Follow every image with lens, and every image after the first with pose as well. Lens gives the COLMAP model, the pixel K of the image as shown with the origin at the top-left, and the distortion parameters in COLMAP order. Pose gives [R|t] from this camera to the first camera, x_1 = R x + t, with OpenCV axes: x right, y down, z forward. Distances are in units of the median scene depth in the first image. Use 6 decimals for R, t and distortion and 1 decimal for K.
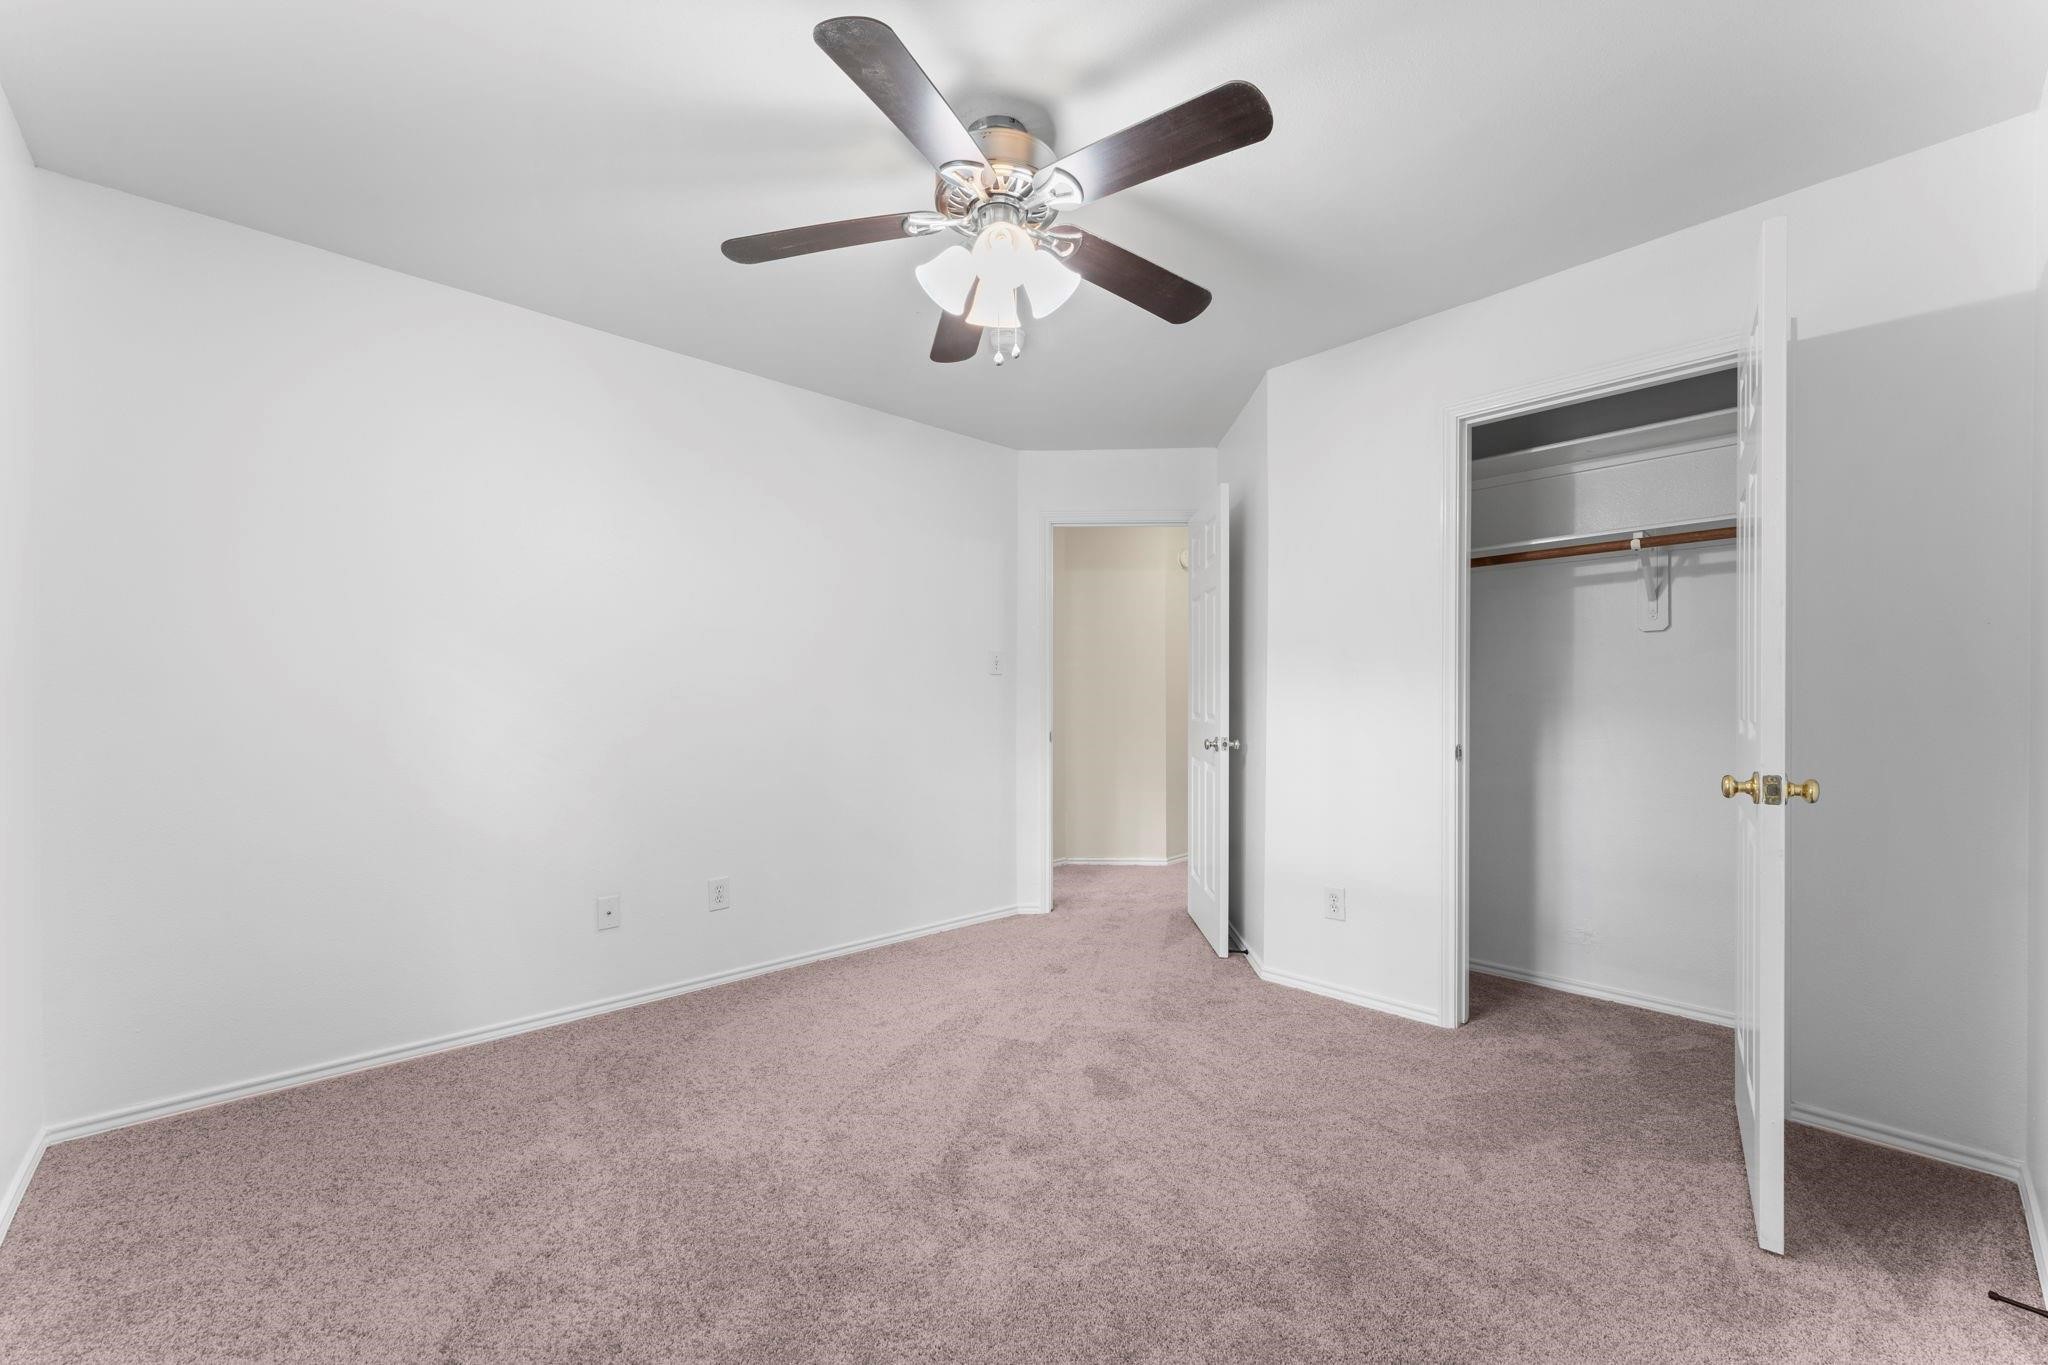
lens RADIAL K [[827.3, 0, 1031.9], [0, 827.3, 700.5], [0, 0, 1]] dist [0.002558, 0.000235]
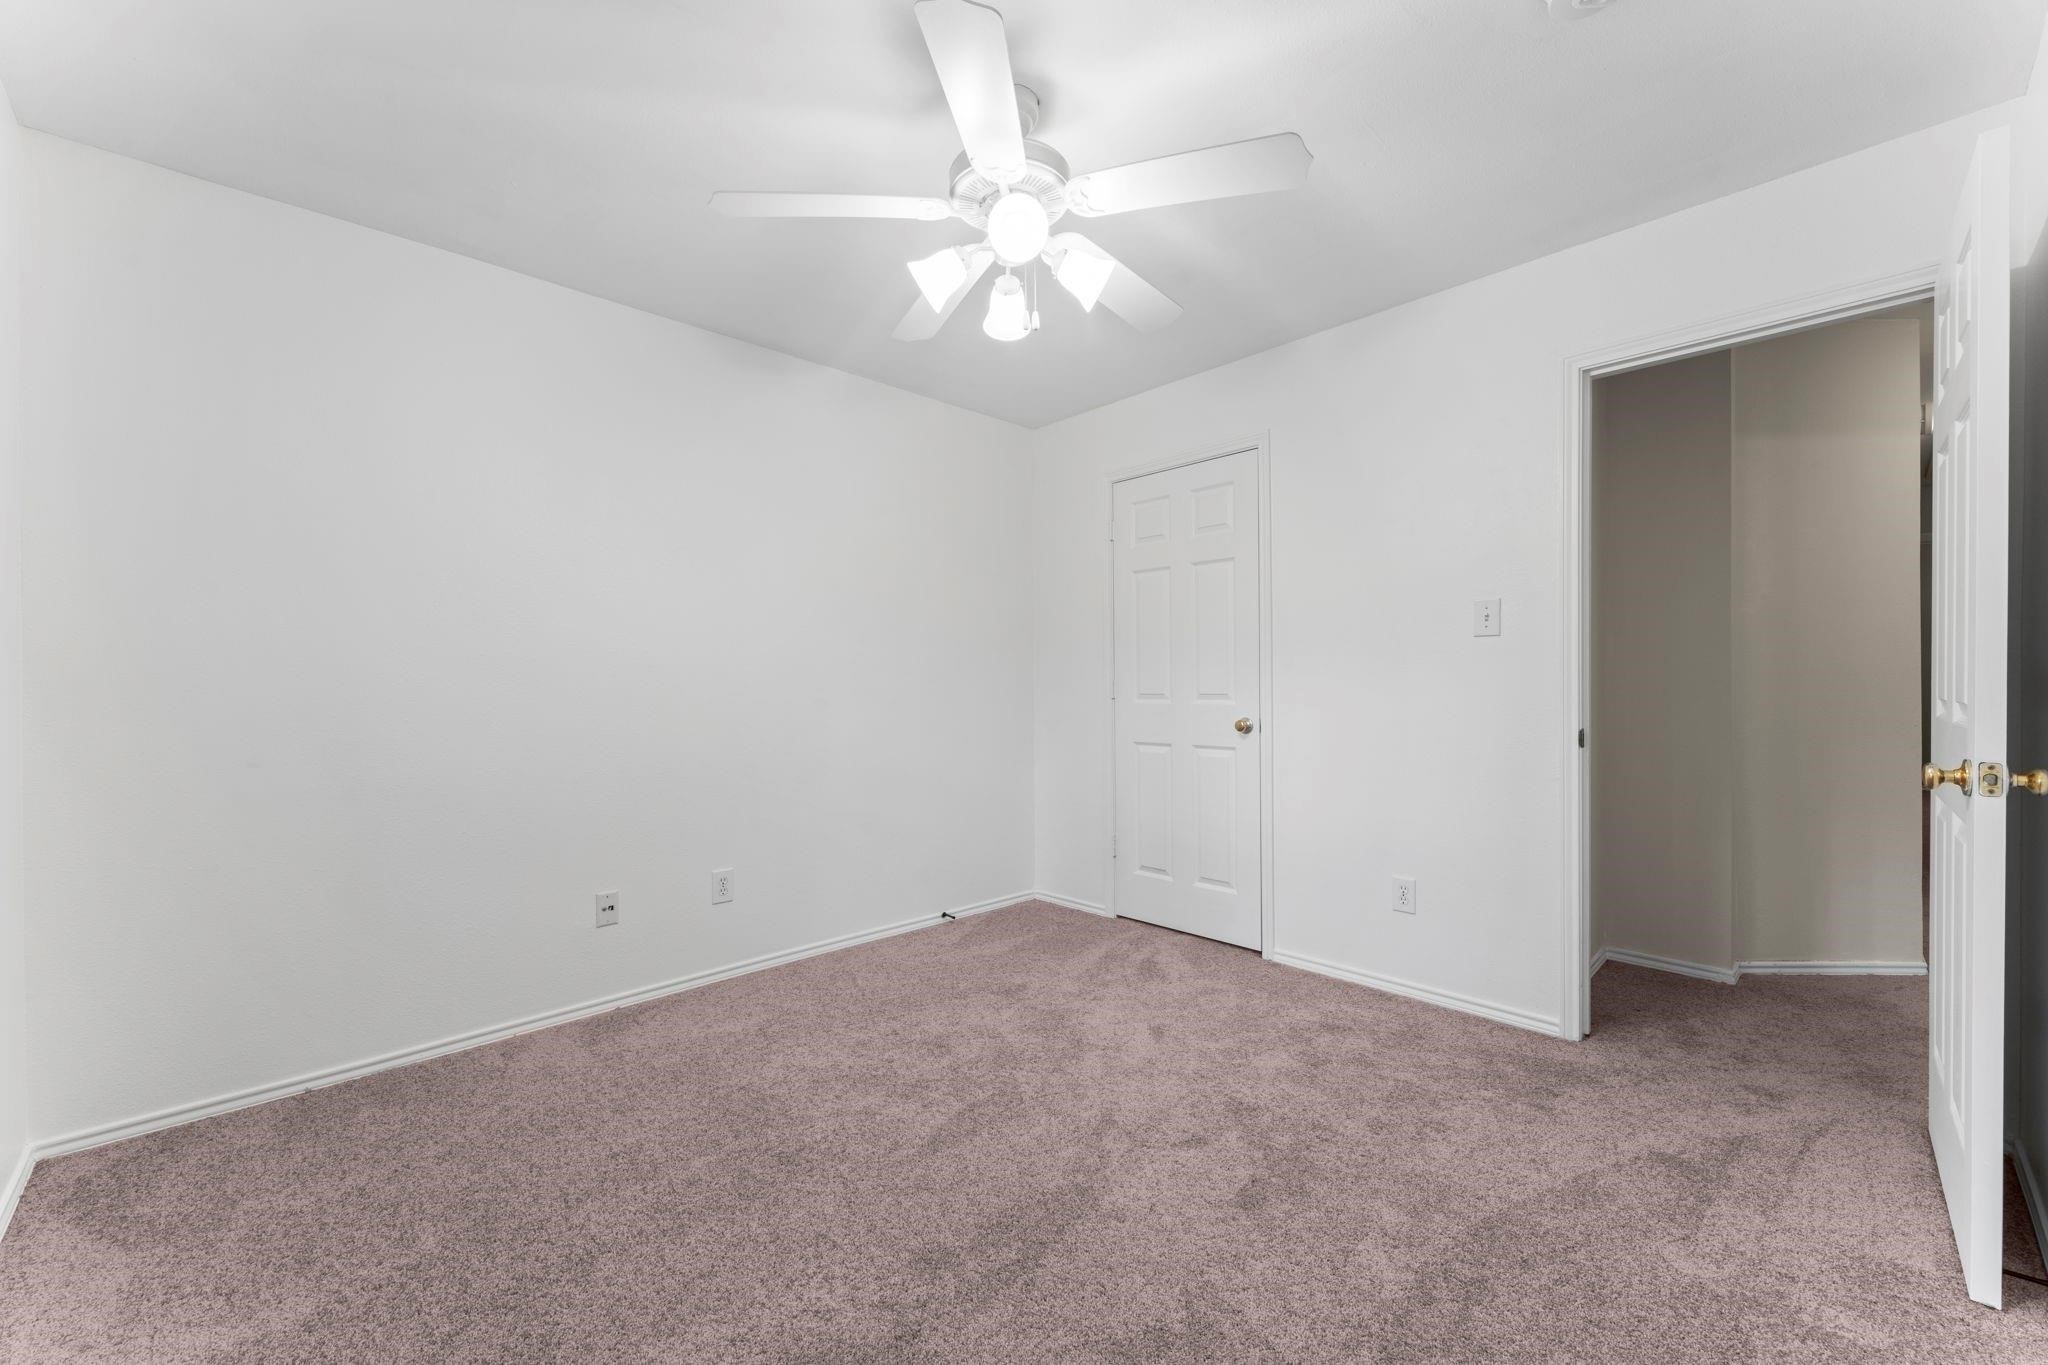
lens RADIAL K [[815.3, 0, 1024.3], [0, 815.3, 684.6], [0, 0, 1]] dist [0.004018, 0.000239]
pose [[0.999991, -0.003806, 0.001591, -0.097714], [0.003802, 0.999989, 0.002856, 0.000638], [-0.001602, -0.002850, 0.999995, 0.102406]]
